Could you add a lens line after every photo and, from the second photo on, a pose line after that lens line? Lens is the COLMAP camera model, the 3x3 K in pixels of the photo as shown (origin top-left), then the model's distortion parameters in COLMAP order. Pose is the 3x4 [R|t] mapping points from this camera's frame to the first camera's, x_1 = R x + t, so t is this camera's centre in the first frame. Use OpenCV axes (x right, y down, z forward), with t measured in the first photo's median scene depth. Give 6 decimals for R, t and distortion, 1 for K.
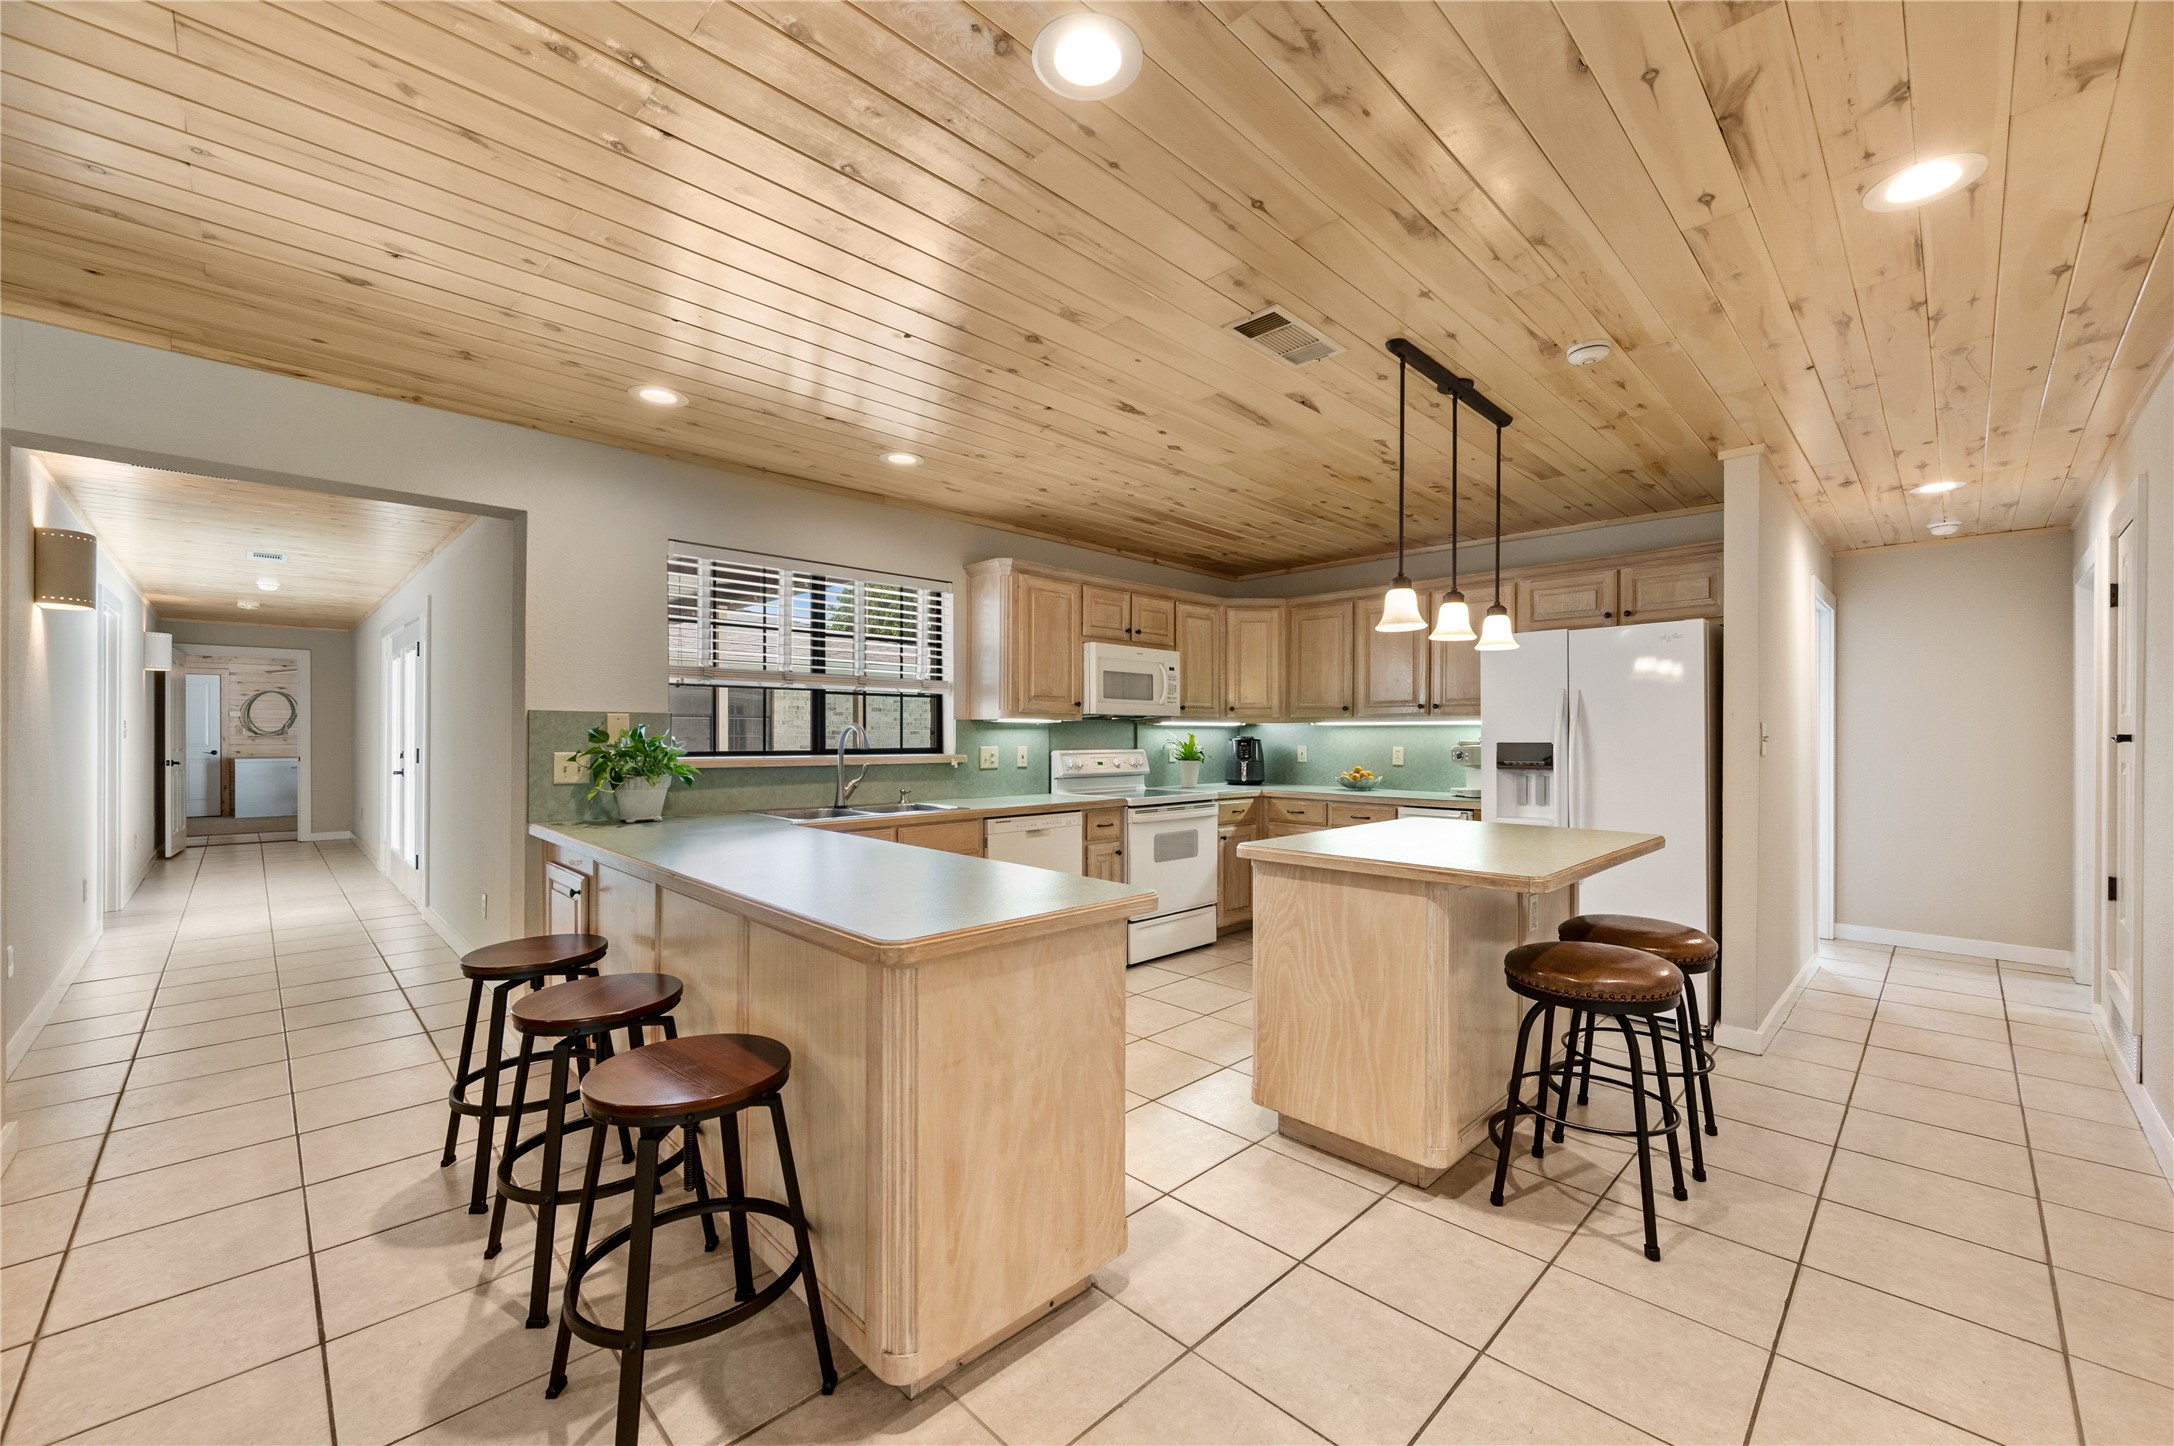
lens RADIAL K [[866.4, 0, 1083.2], [0, 866.4, 732.7], [0, 0, 1]] dist [0.004332, 0.000074]
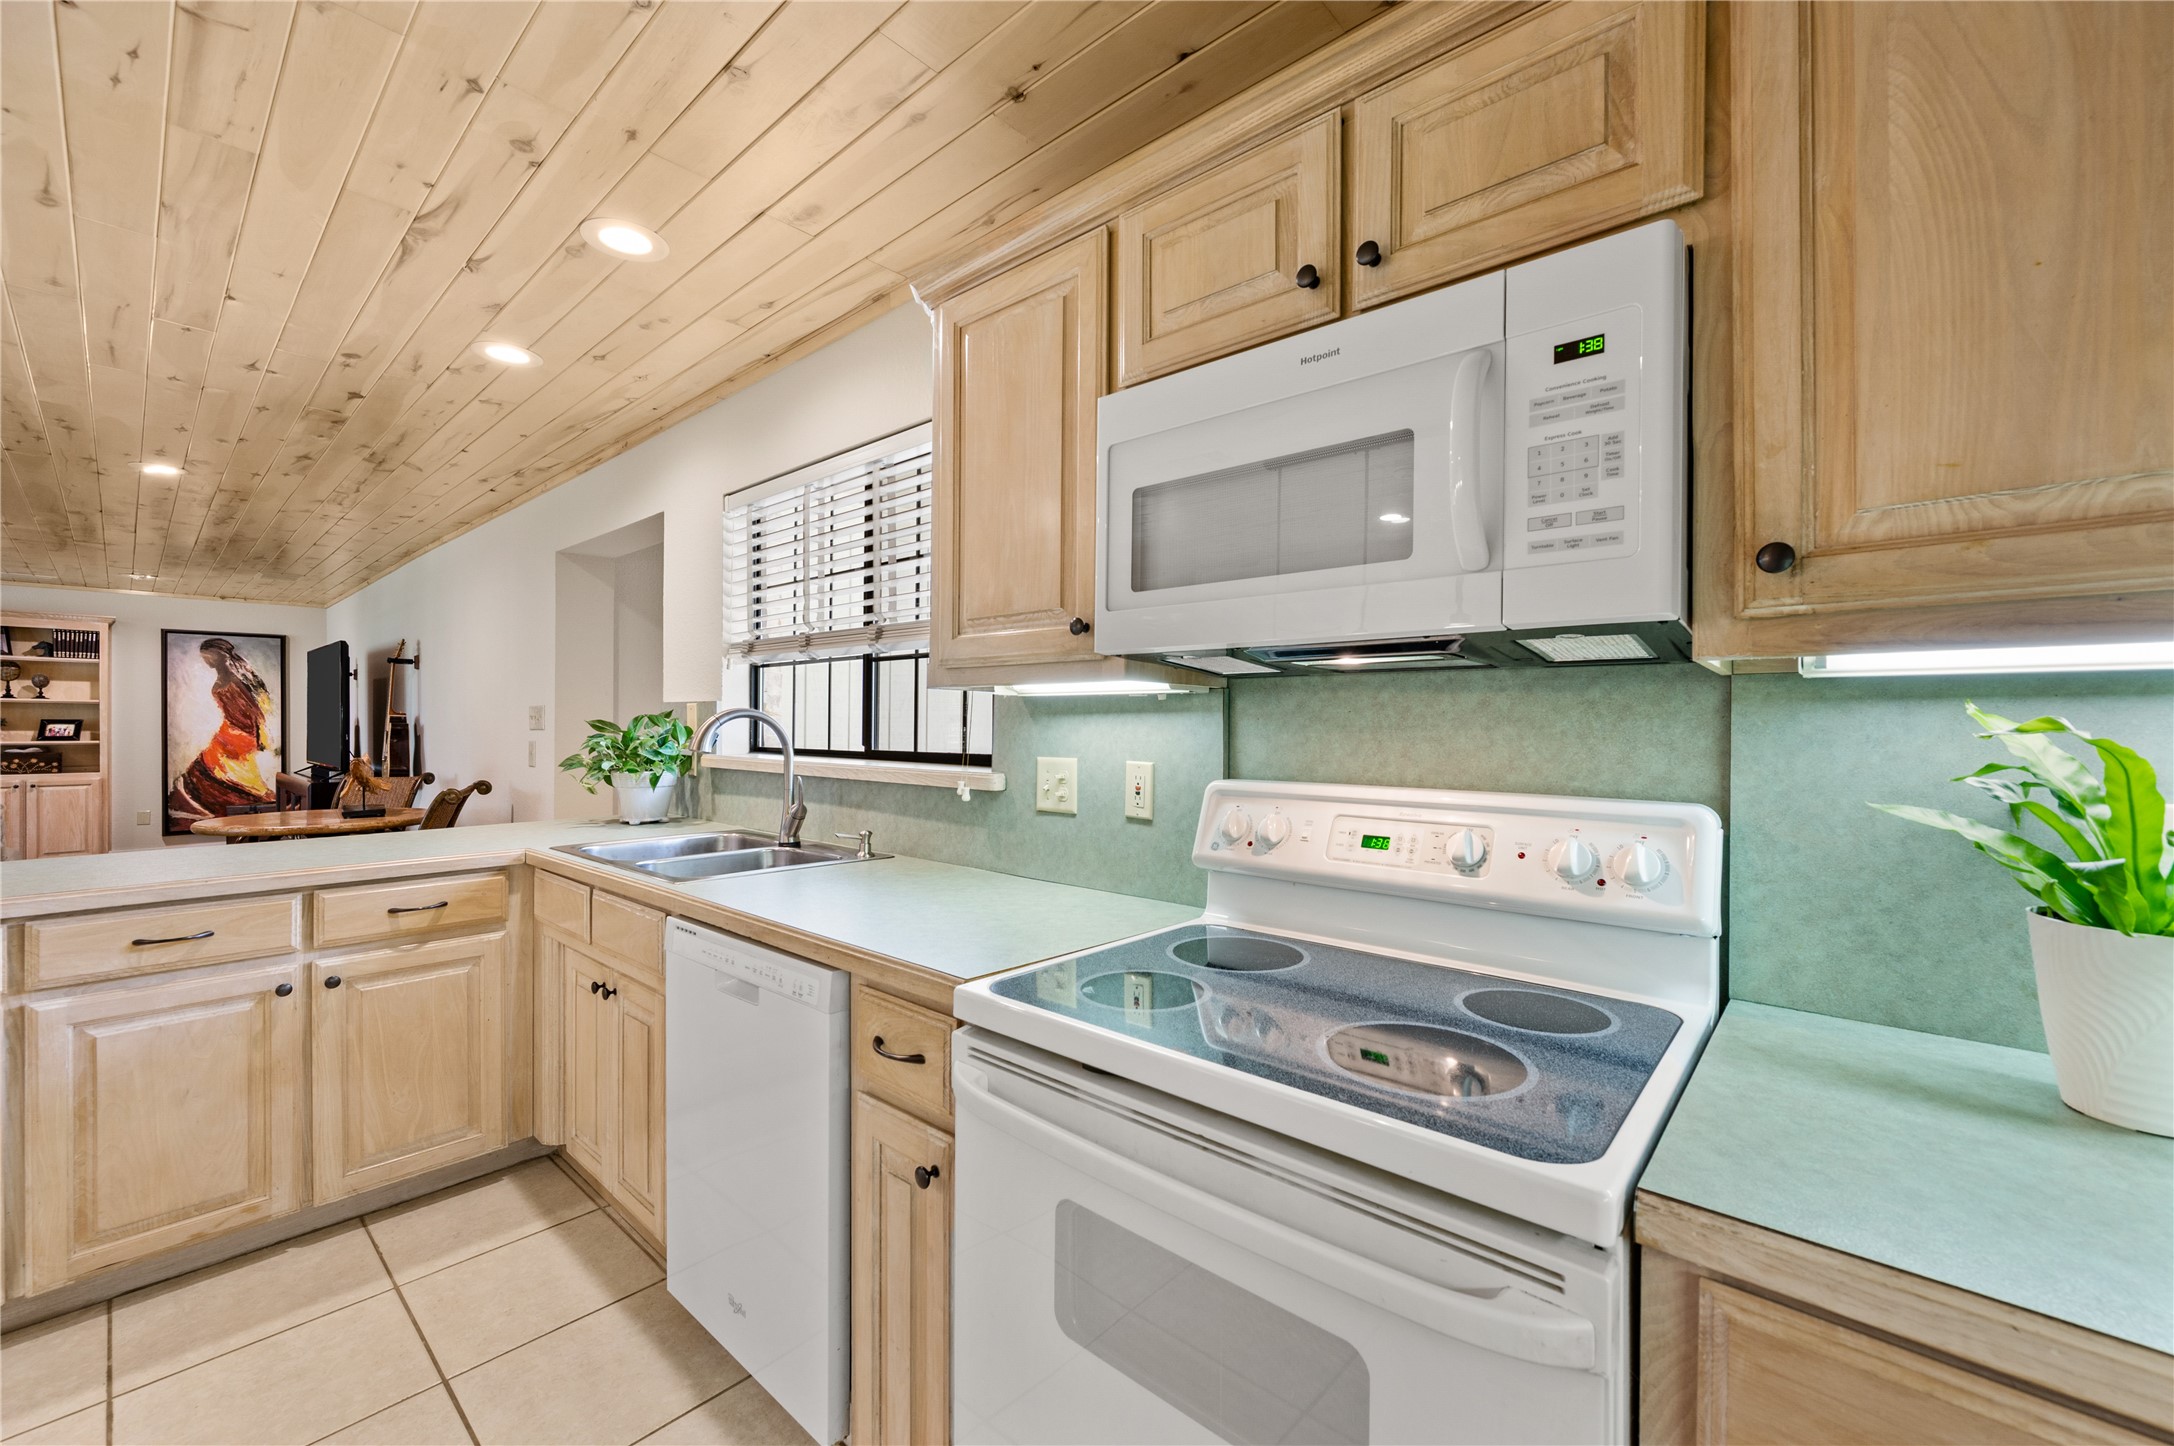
lens RADIAL K [[866.4, 0, 1079.2], [0, 866.4, 721.8], [0, 0, 1]] dist [0.004332, 0.000074]
pose [[0.076011, -0.002247, -0.997104, 0.326035], [-0.000185, 0.999997, -0.002268, 0.000391], [0.997107, 0.000357, 0.076010, 1.084791]]
